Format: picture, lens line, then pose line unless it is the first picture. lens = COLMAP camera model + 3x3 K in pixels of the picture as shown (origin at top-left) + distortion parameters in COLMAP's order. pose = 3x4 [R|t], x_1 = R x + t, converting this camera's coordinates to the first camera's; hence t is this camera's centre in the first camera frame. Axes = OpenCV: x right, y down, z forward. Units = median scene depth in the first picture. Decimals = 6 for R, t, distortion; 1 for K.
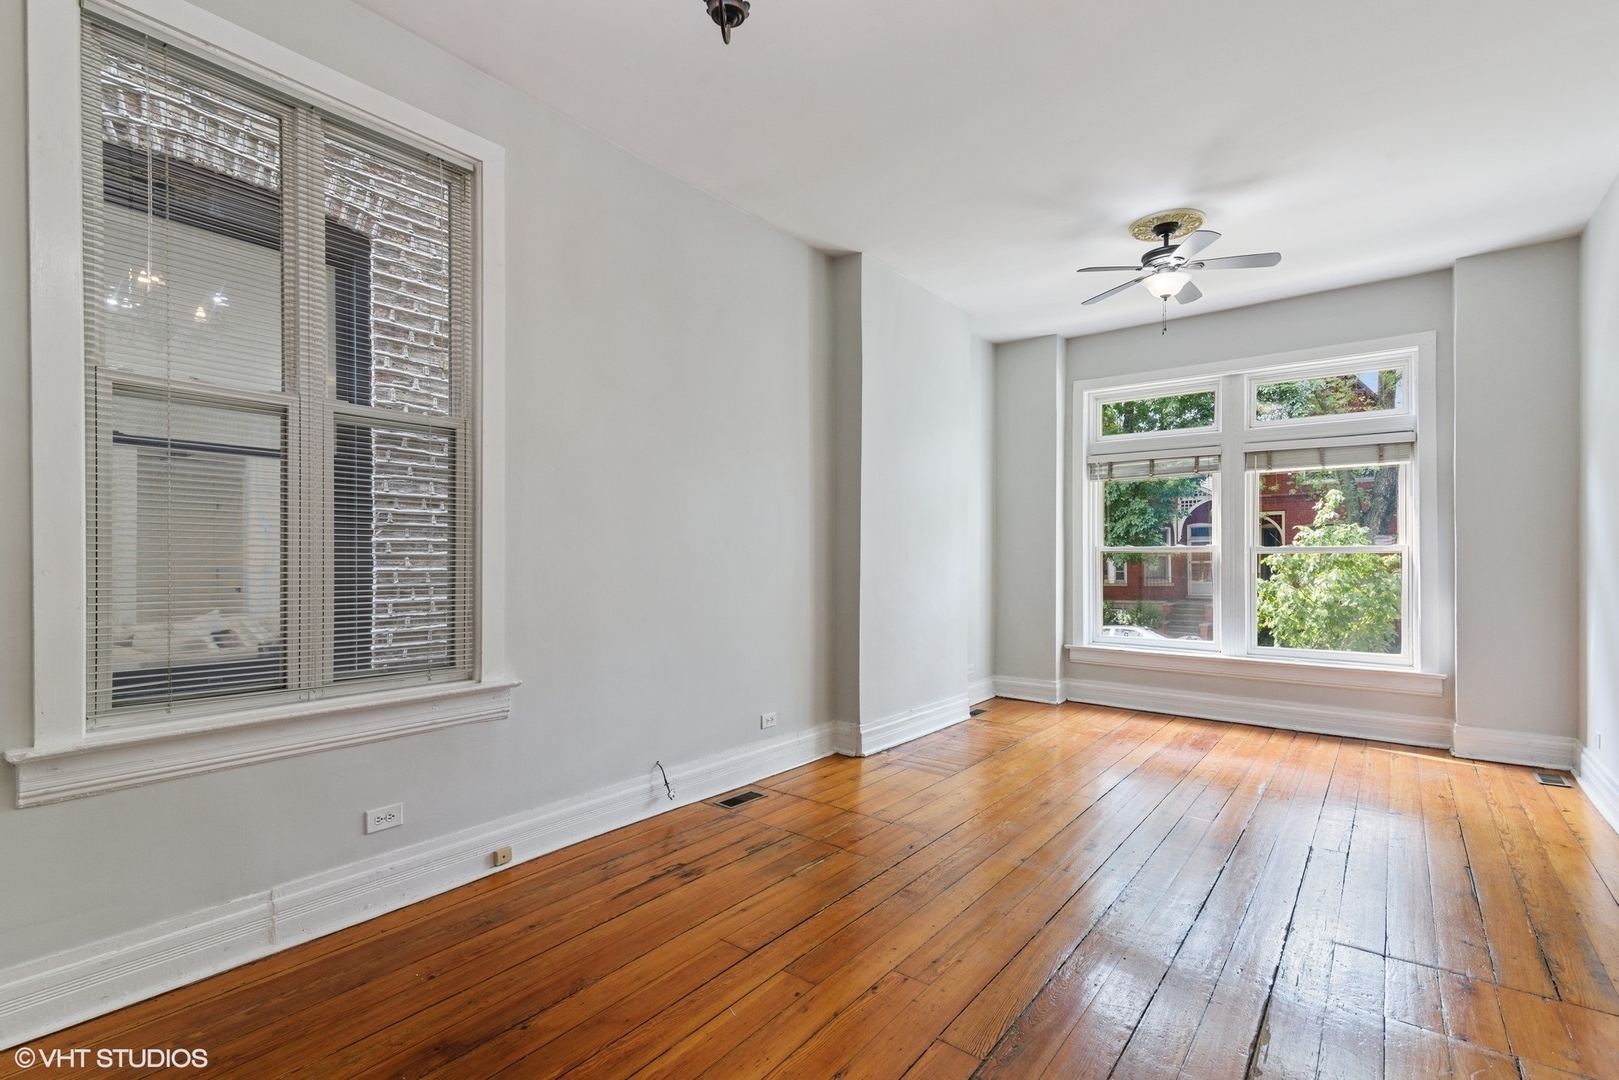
lens RADIAL K [[743.0, 0, 802.5], [0, 743.0, 548.9], [0, 0, 1]] dist [0.000759, 0.000087]
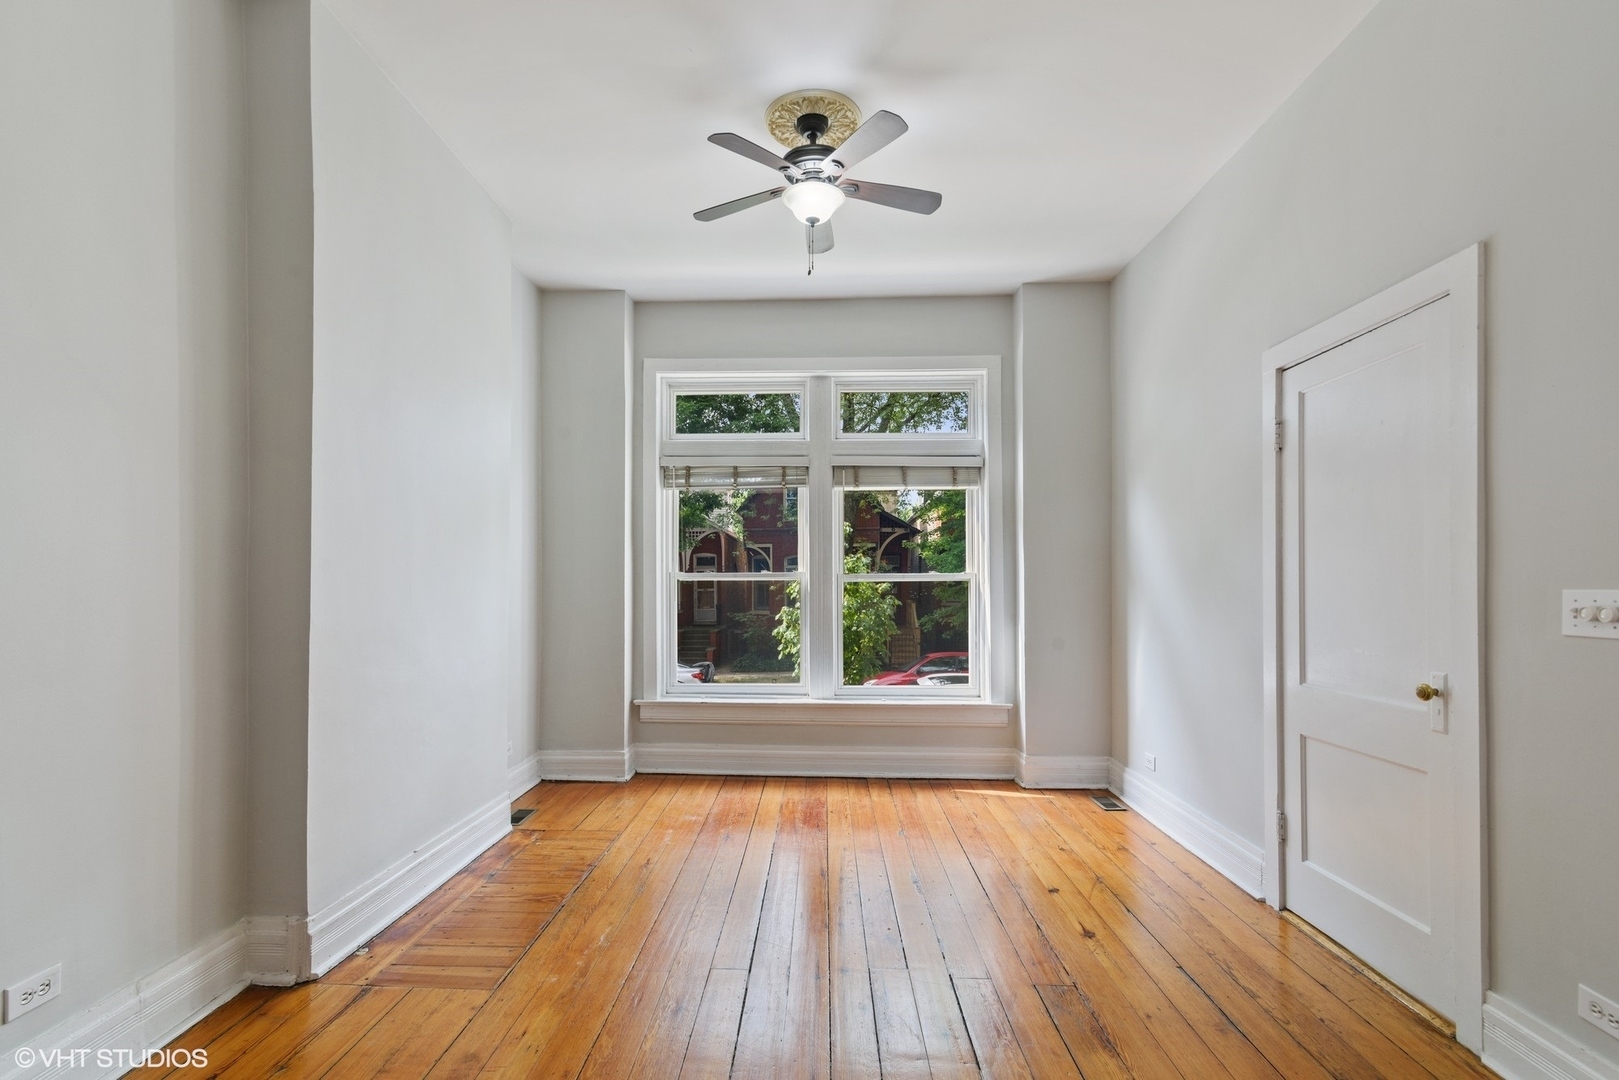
lens RADIAL K [[756.1, 0, 783.9], [0, 756.1, 582.4], [0, 0, 1]] dist [0.017533, -0.000166]
pose [[0.816669, 0.000700, 0.577106, 0.036548], [-0.004792, 0.999973, 0.005568, 0.003180], [-0.577086, -0.007313, 0.816651, 0.340330]]
